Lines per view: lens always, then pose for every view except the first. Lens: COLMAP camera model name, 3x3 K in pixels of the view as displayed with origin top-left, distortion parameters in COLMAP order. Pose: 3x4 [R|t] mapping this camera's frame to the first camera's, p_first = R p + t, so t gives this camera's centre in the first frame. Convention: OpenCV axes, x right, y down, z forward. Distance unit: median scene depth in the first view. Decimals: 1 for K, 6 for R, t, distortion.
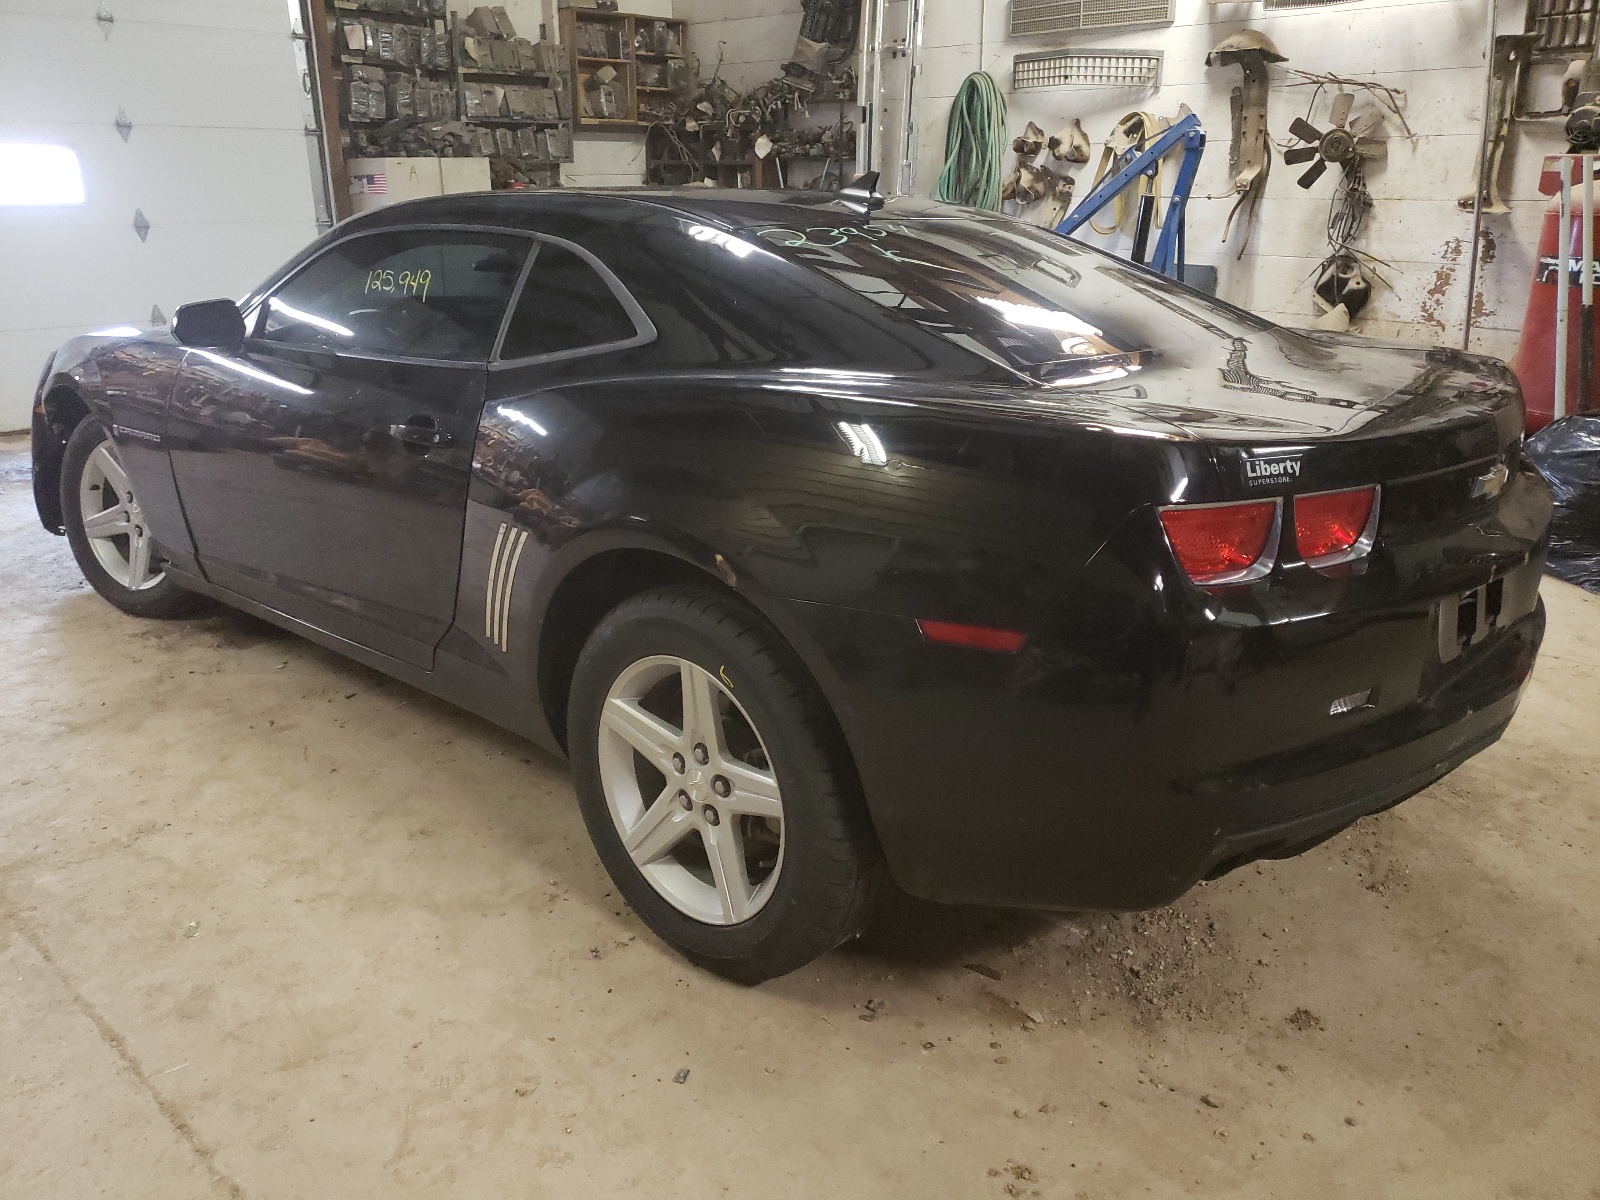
lens RADIAL K [[1225.1, 0, 800.8], [0, 1225.1, 599.8], [0, 0, 1]] dist [0.011417, 0.011654]
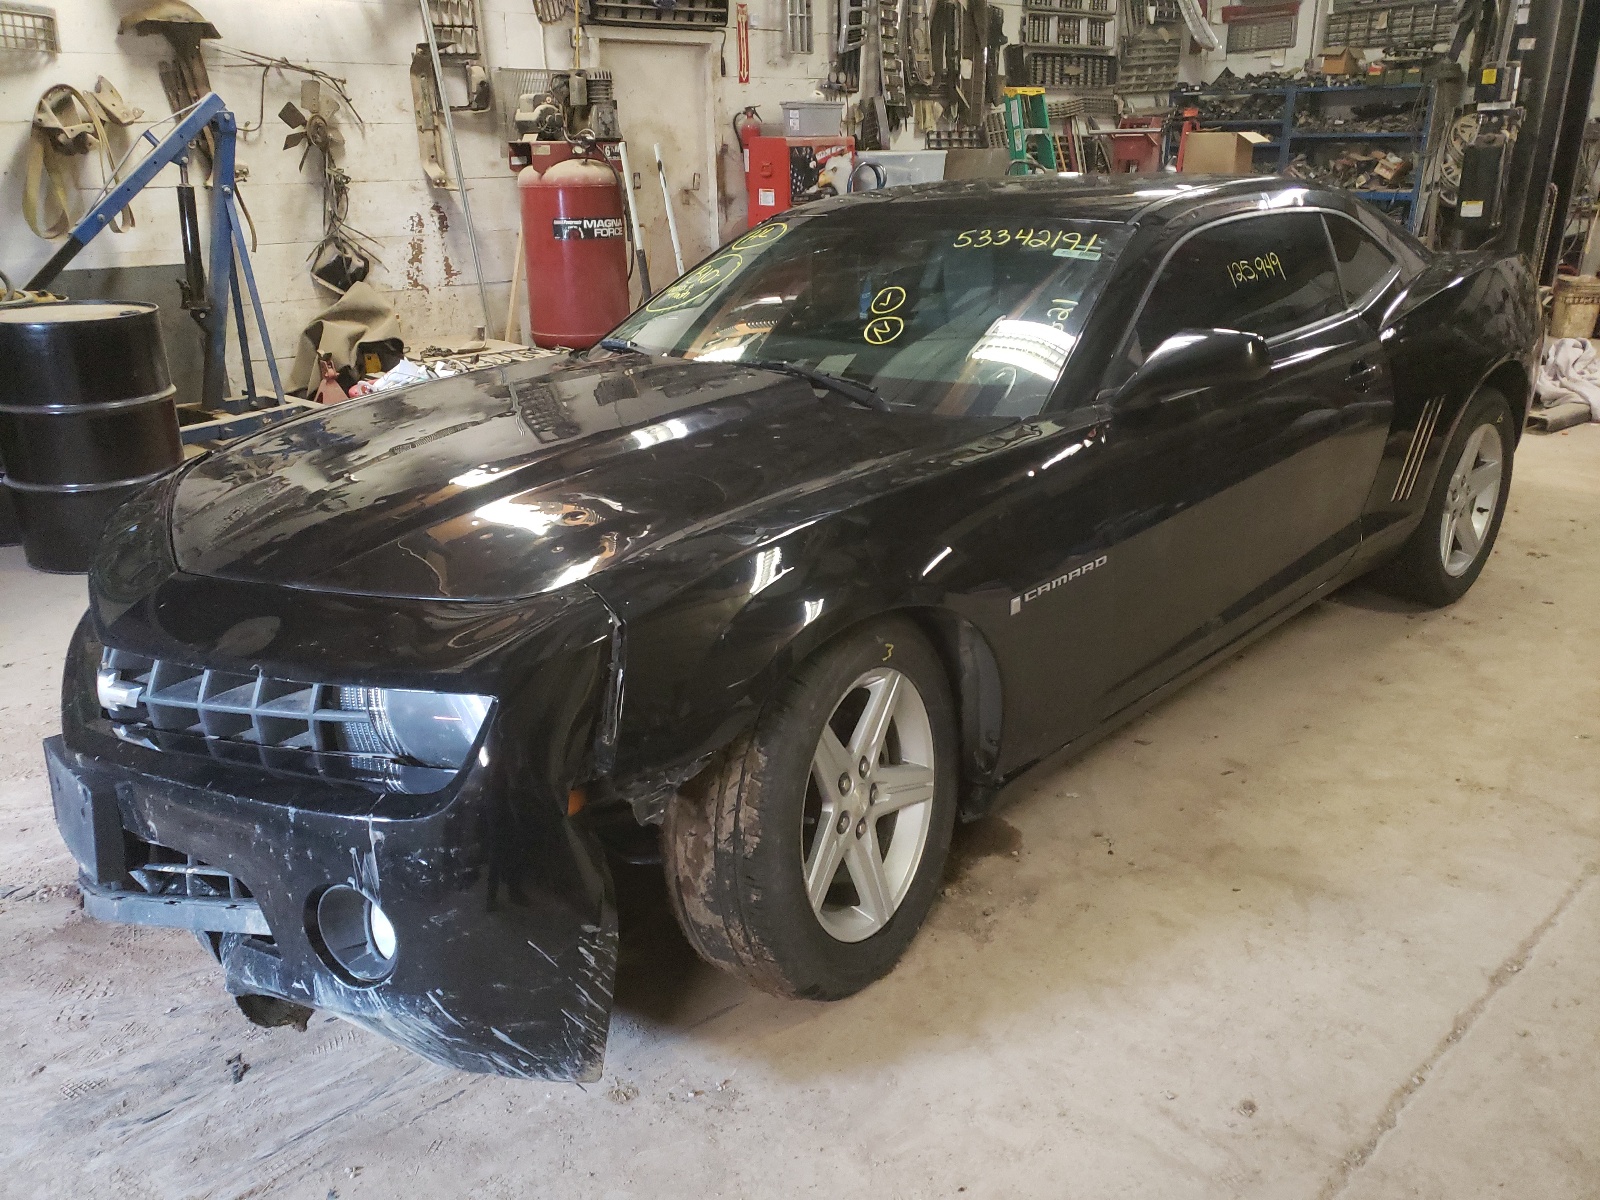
lens RADIAL K [[1225.1, 0, 801.2], [0, 1225.1, 600.4], [0, 0, 1]] dist [0.011417, 0.011654]
pose [[0.053776, -0.352737, 0.934176, -0.646213], [0.336114, 0.887333, 0.315701, -0.210715], [-0.940285, 0.297012, 0.166277, 0.569113]]
